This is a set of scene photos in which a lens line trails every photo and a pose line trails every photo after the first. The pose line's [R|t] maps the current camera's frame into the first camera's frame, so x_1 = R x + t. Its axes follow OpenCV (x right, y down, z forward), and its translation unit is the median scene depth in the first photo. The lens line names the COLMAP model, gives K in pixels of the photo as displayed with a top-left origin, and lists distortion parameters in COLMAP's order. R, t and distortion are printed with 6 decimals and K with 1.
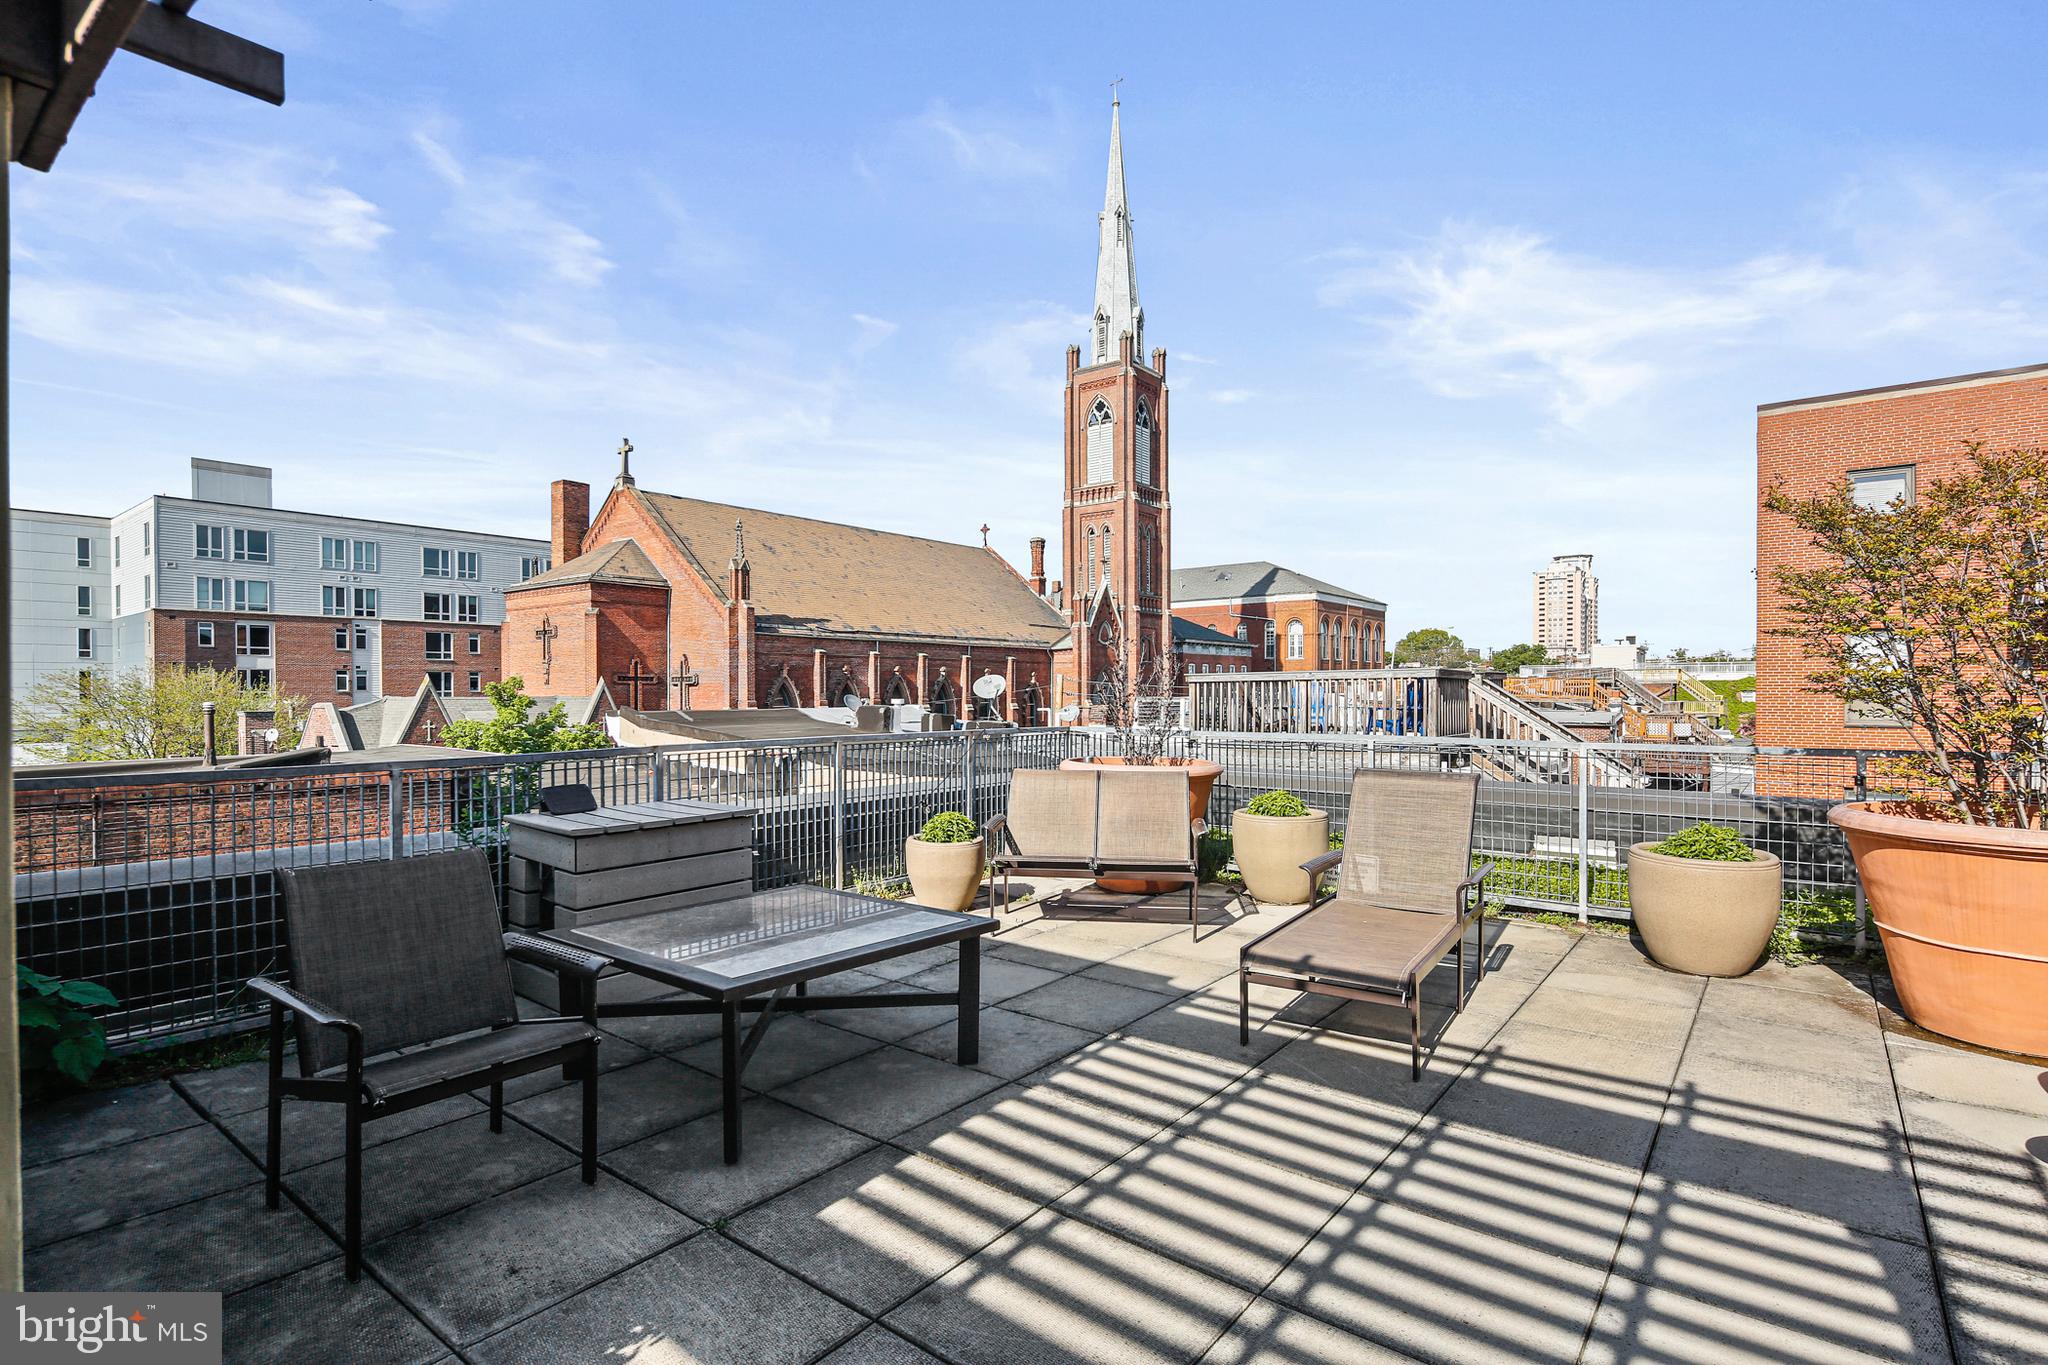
lens RADIAL K [[985.6, 0, 1019.5], [0, 985.6, 724.6], [0, 0, 1]] dist [0.001839, 0.000486]
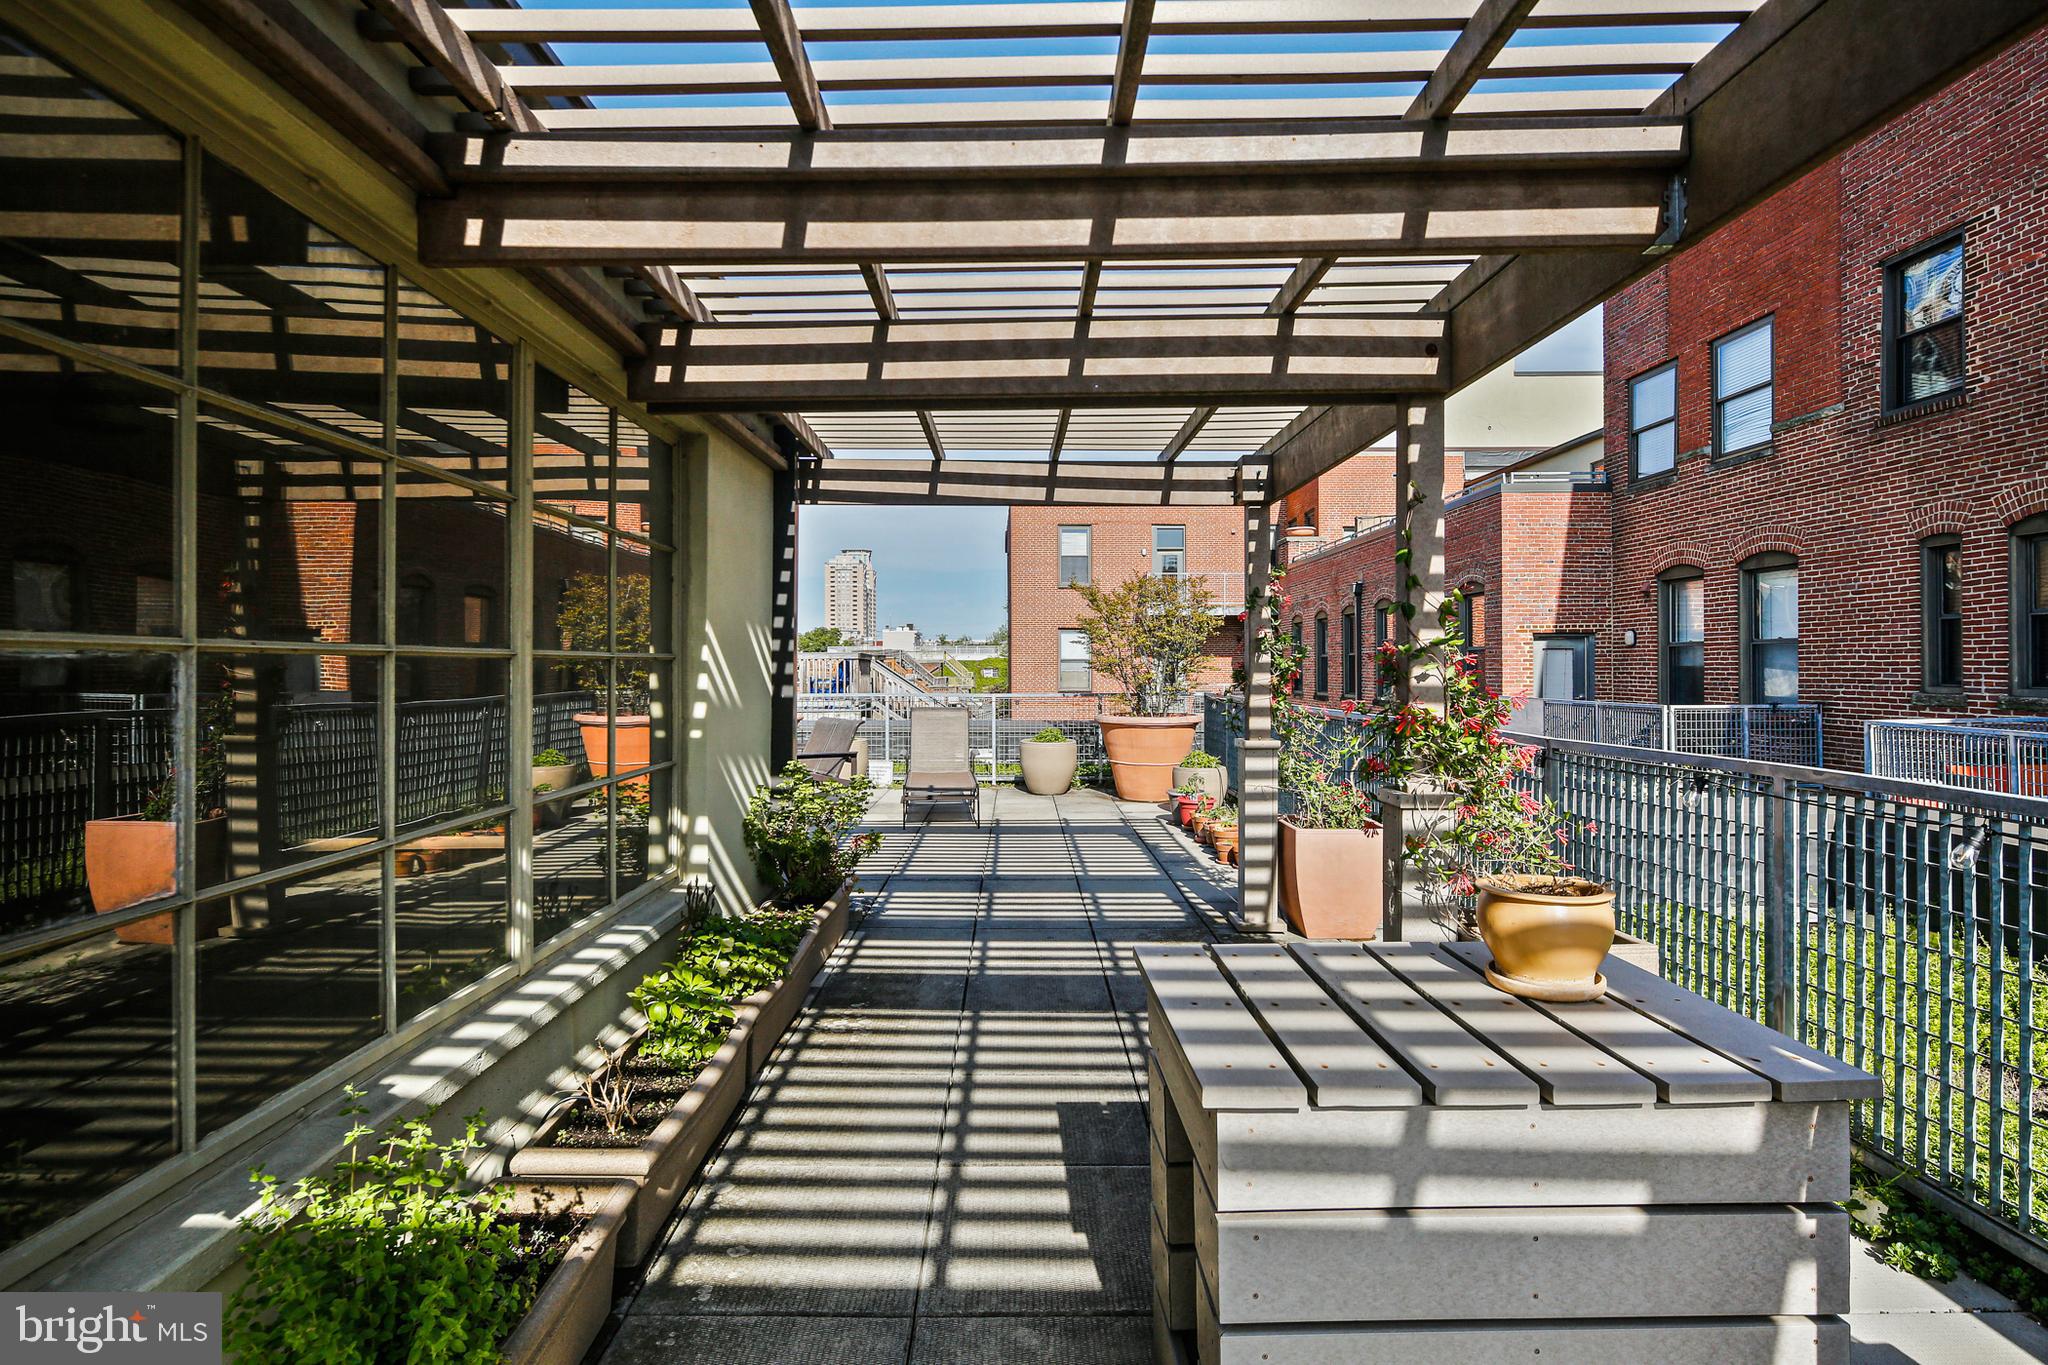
lens RADIAL K [[1004.1, 0, 1017.3], [0, 1004.1, 689.4], [0, 0, 1]] dist [0.000718, -0.000466]
pose [[0.781147, -0.011983, 0.624232, -0.246351], [0.020400, 0.999772, -0.006335, 0.009079], [-0.624013, 0.017682, 0.781214, -0.229205]]
